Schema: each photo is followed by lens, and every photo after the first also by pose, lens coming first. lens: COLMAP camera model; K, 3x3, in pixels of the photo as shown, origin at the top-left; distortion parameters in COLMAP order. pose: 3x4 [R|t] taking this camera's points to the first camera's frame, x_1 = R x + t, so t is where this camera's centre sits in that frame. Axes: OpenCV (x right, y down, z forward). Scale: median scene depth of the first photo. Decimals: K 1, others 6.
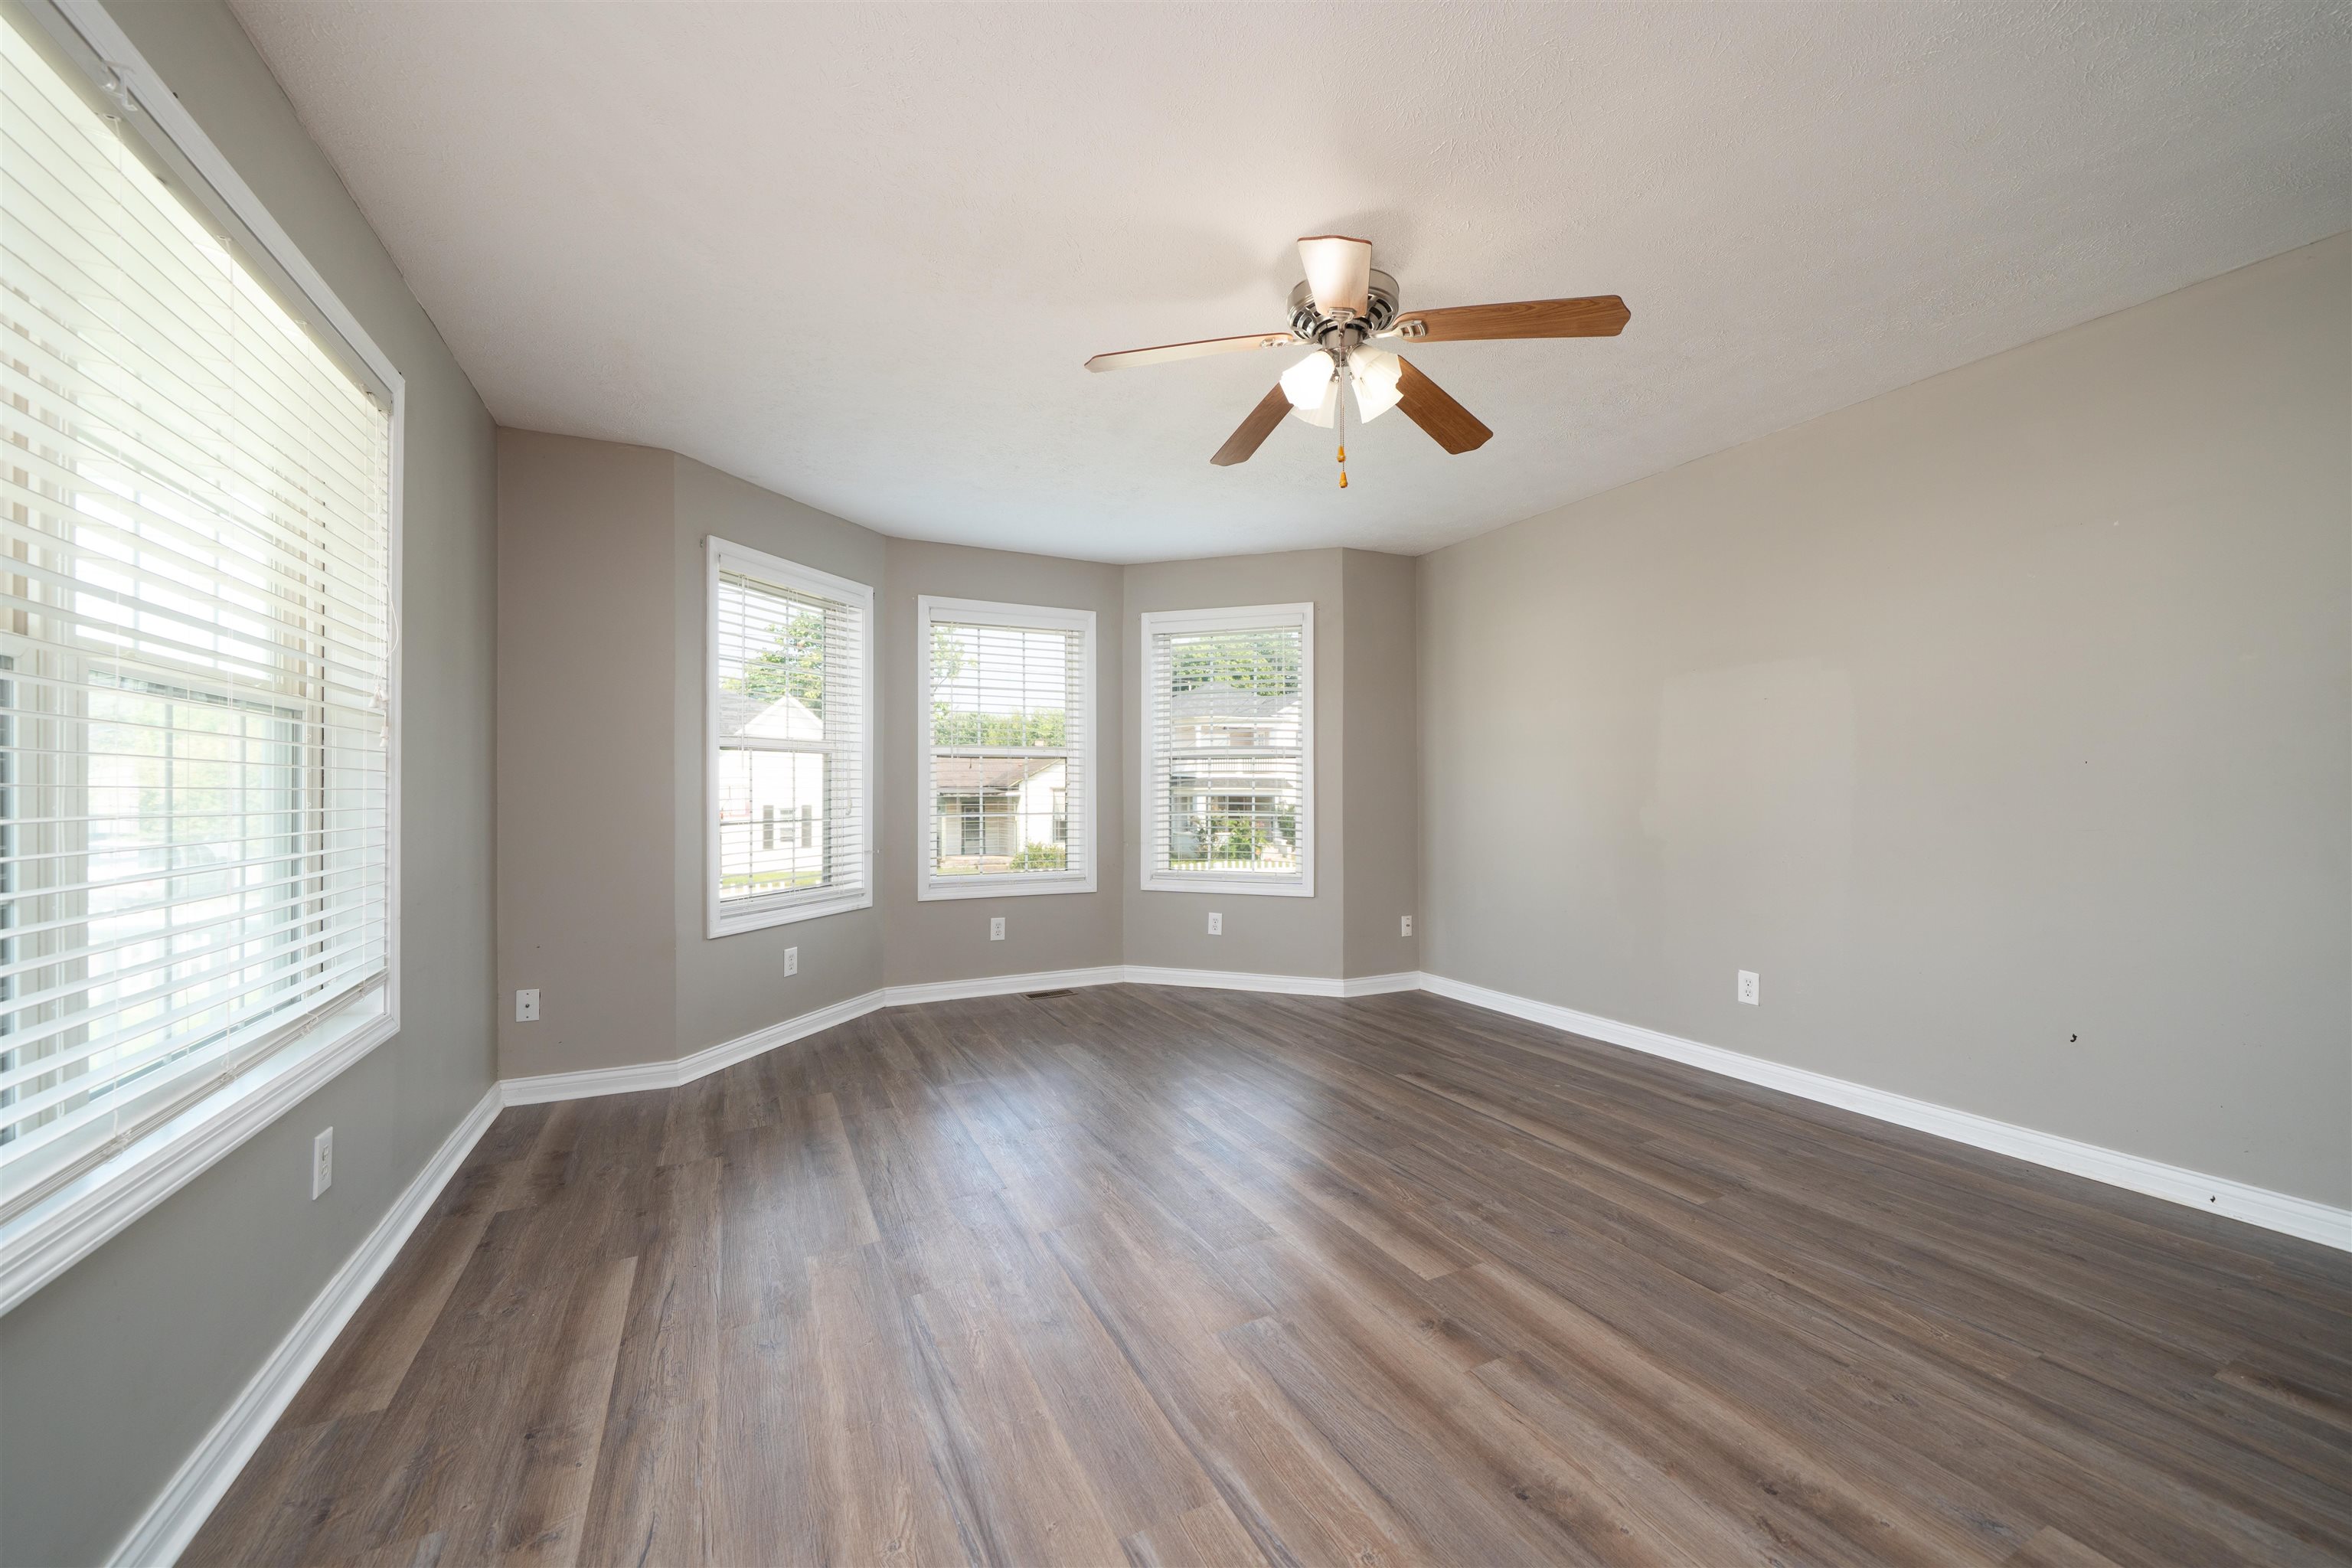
lens RADIAL K [[883.4, 0, 1115.2], [0, 883.4, 788.7], [0, 0, 1]] dist [-0.002092, -0.000220]
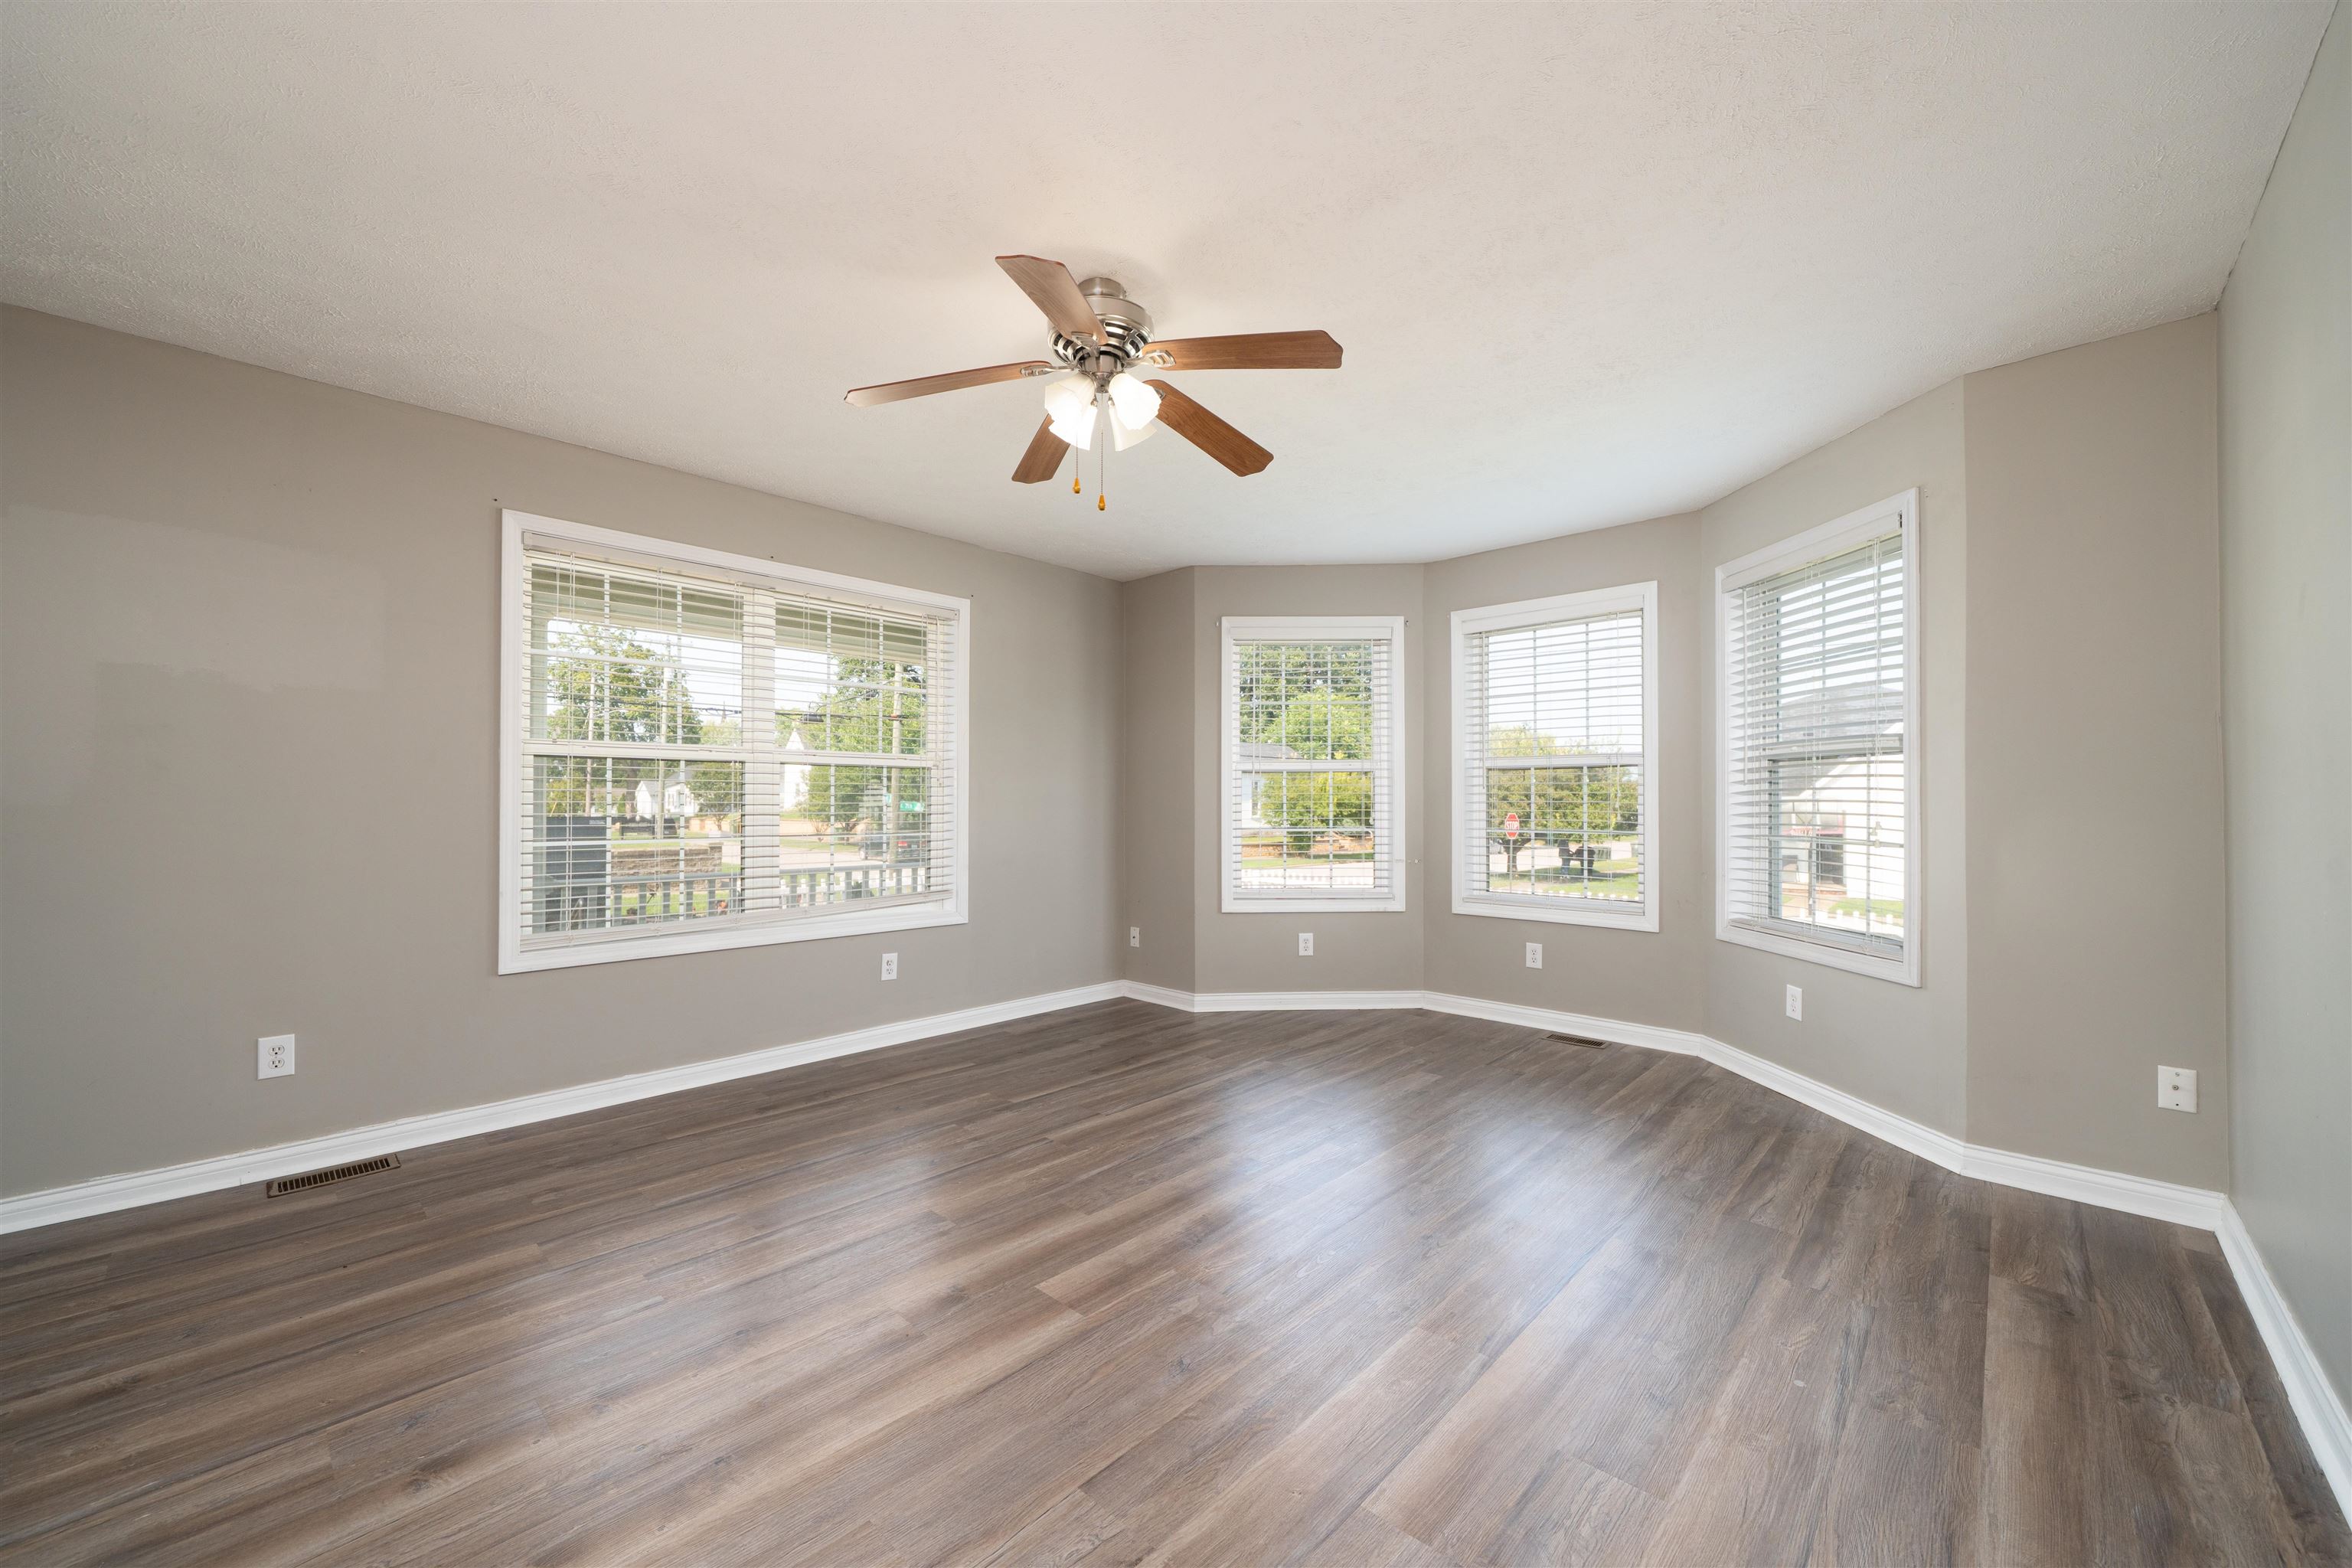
lens RADIAL K [[865.8, 0, 1184.0], [0, 865.8, 791.9], [0, 0, 1]] dist [-0.000220, -0.000013]
pose [[0.384580, -0.011199, -0.923024, 0.918625], [0.000205, 0.999927, -0.012047, -0.000254], [0.923092, 0.004443, 0.384554, 0.527418]]
